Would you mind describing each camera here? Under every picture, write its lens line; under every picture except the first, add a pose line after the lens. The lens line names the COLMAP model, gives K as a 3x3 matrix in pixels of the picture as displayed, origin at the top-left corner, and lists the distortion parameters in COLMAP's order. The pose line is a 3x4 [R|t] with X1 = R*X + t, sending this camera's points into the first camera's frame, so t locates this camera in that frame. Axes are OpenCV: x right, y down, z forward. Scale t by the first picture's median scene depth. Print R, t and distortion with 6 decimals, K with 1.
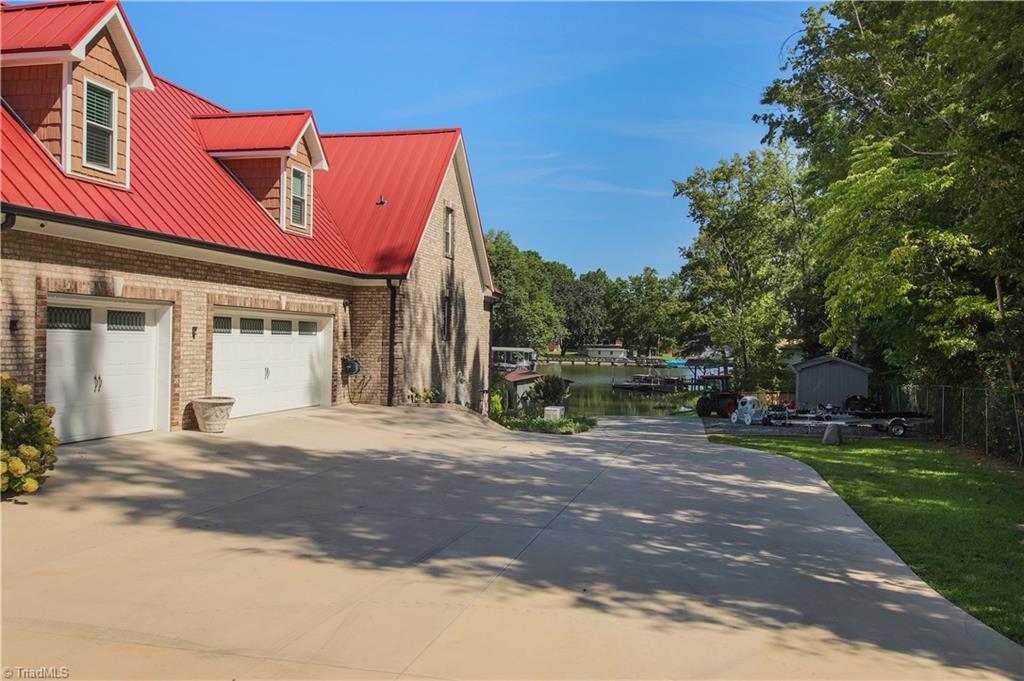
lens RADIAL K [[895.4, 0, 505.0], [0, 895.4, 332.5], [0, 0, 1]] dist [0.001597, -0.003186]
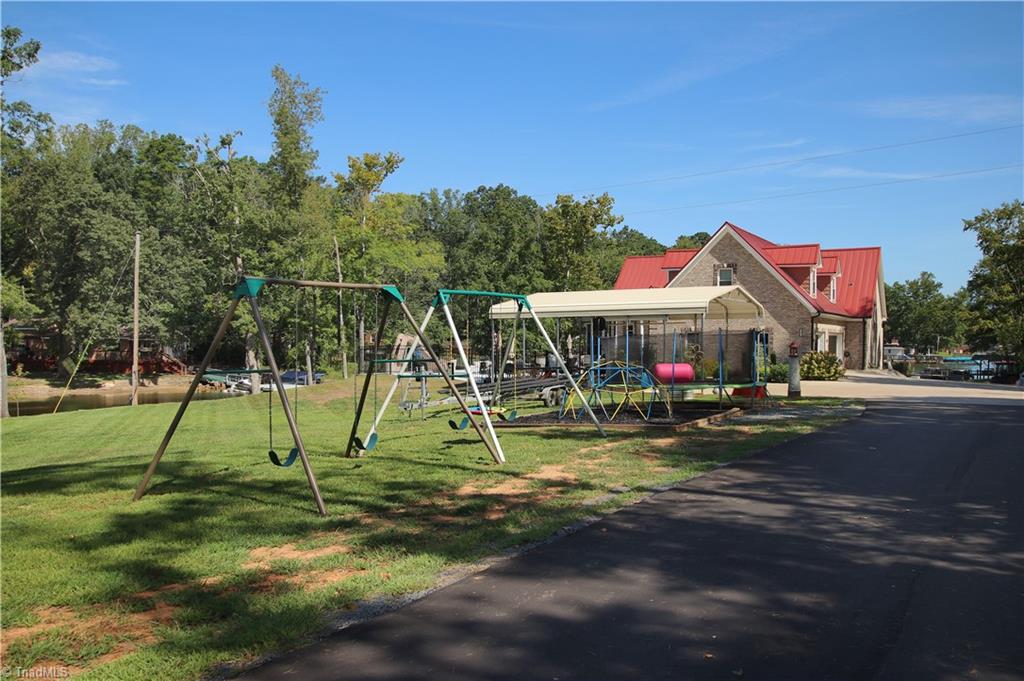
lens RADIAL K [[895.4, 0, 514.8], [0, 895.4, 350.5], [0, 0, 1]] dist [0.001597, -0.003186]
pose [[0.967338, -0.010729, -0.253263, -0.419618], [0.015339, 0.999751, 0.016233, -0.024637], [0.253026, -0.019587, 0.967261, -1.574430]]
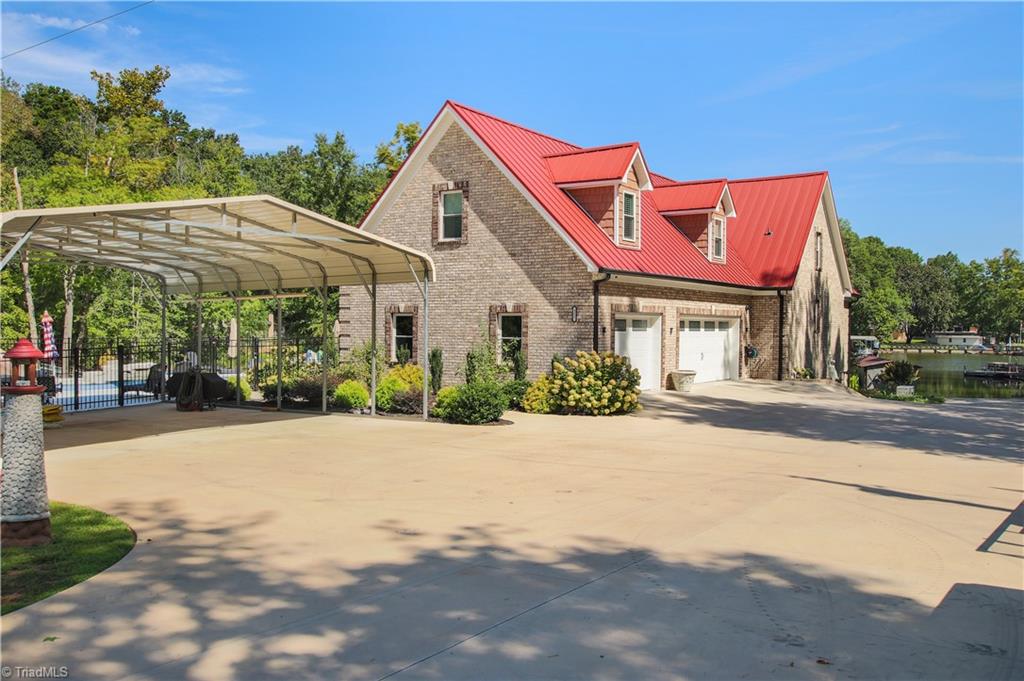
lens RADIAL K [[895.4, 0, 510.6], [0, 895.4, 337.7], [0, 0, 1]] dist [0.001597, -0.003186]
pose [[0.938414, -0.008490, -0.345408, -0.038071], [0.014670, 0.999776, 0.015281, -0.012223], [0.345201, -0.019407, 0.938328, -0.455946]]
